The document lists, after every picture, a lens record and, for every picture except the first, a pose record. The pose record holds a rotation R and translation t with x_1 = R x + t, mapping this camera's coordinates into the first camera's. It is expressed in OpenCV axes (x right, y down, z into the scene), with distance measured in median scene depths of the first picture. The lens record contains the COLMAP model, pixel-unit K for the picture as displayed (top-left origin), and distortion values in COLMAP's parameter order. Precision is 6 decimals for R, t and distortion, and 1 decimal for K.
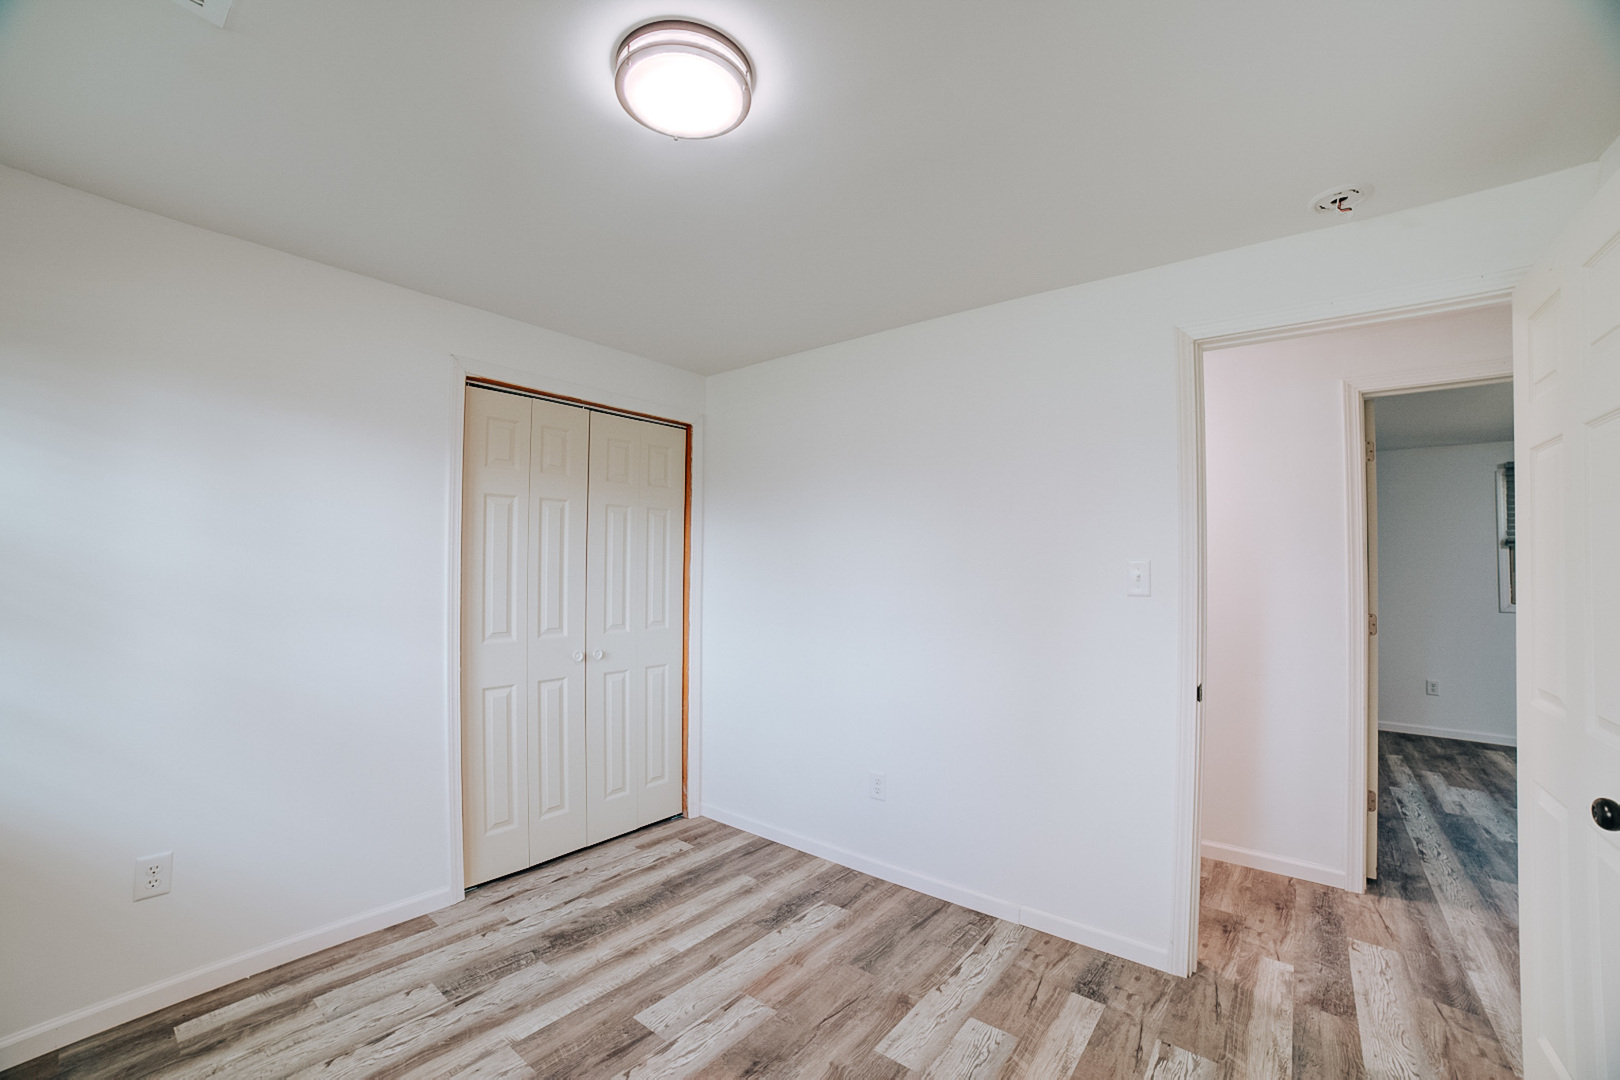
lens RADIAL K [[645.4, 0, 808.5], [0, 645.4, 559.0], [0, 0, 1]] dist [-0.086548, 0.031320]
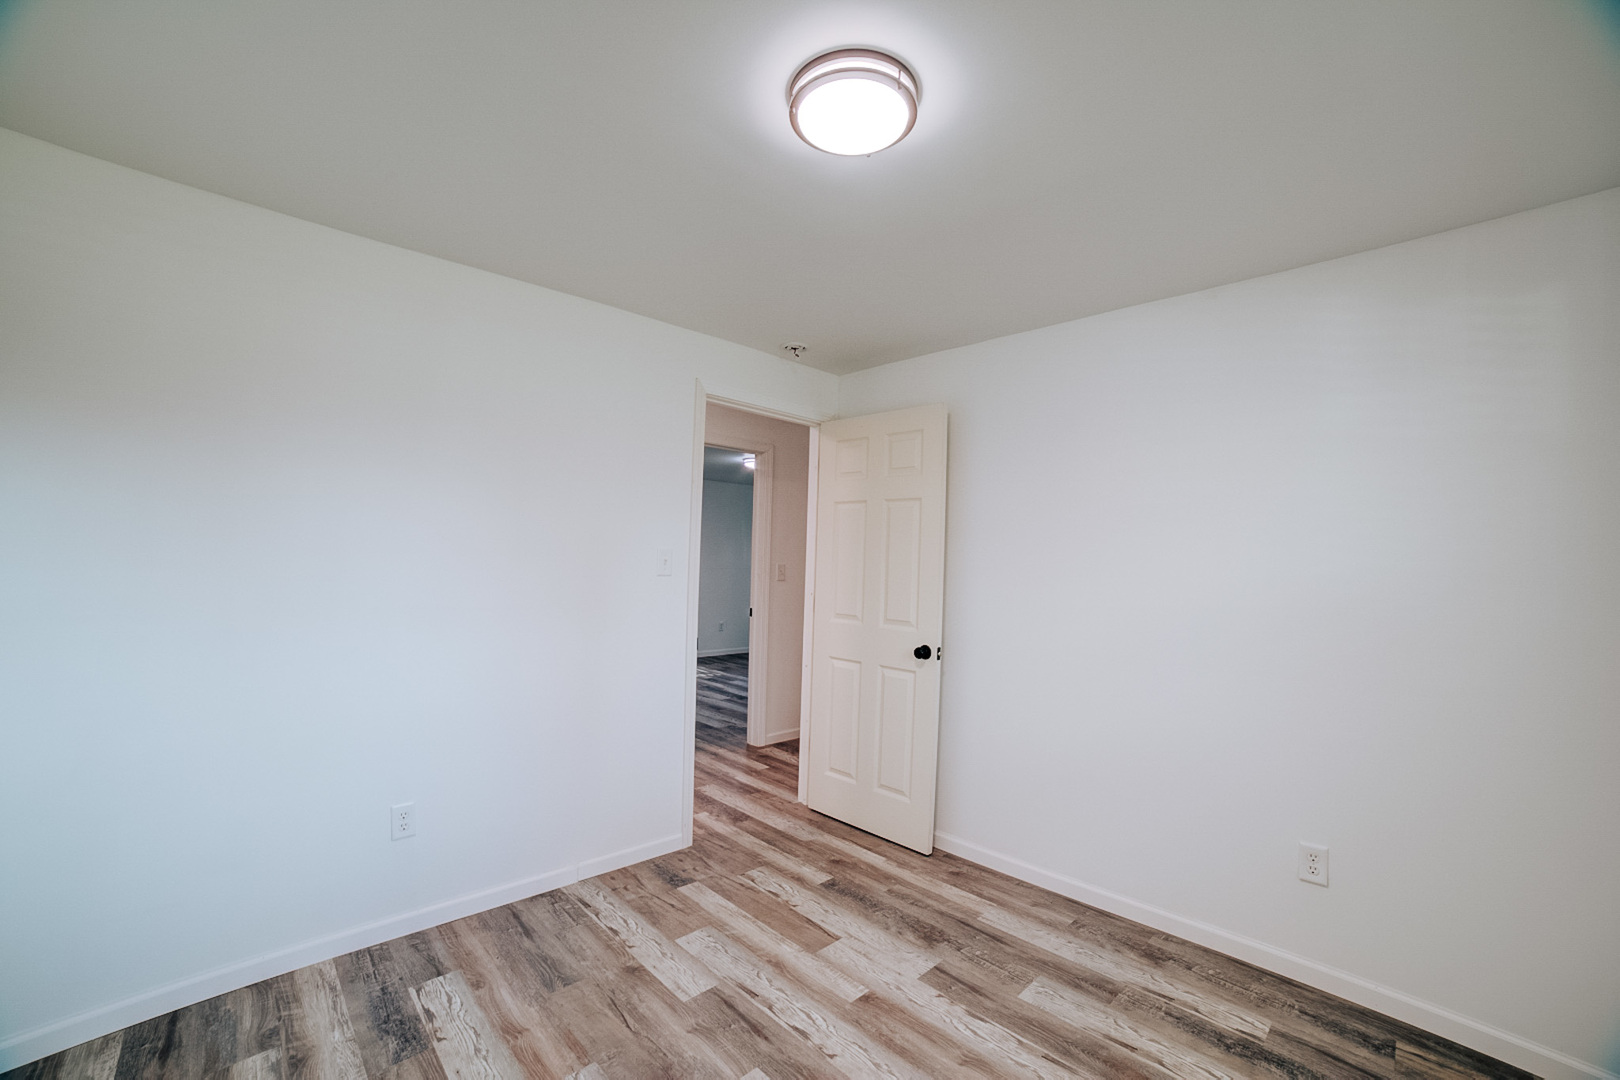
lens RADIAL K [[645.4, 0, 808.5], [0, 645.4, 559.0], [0, 0, 1]] dist [-0.086548, 0.031320]
pose [[0.136280, 0.004185, 0.990661, -0.769324], [-0.046756, 0.998904, 0.002212, 0.015772], [-0.989566, -0.046621, 0.136327, 0.560973]]
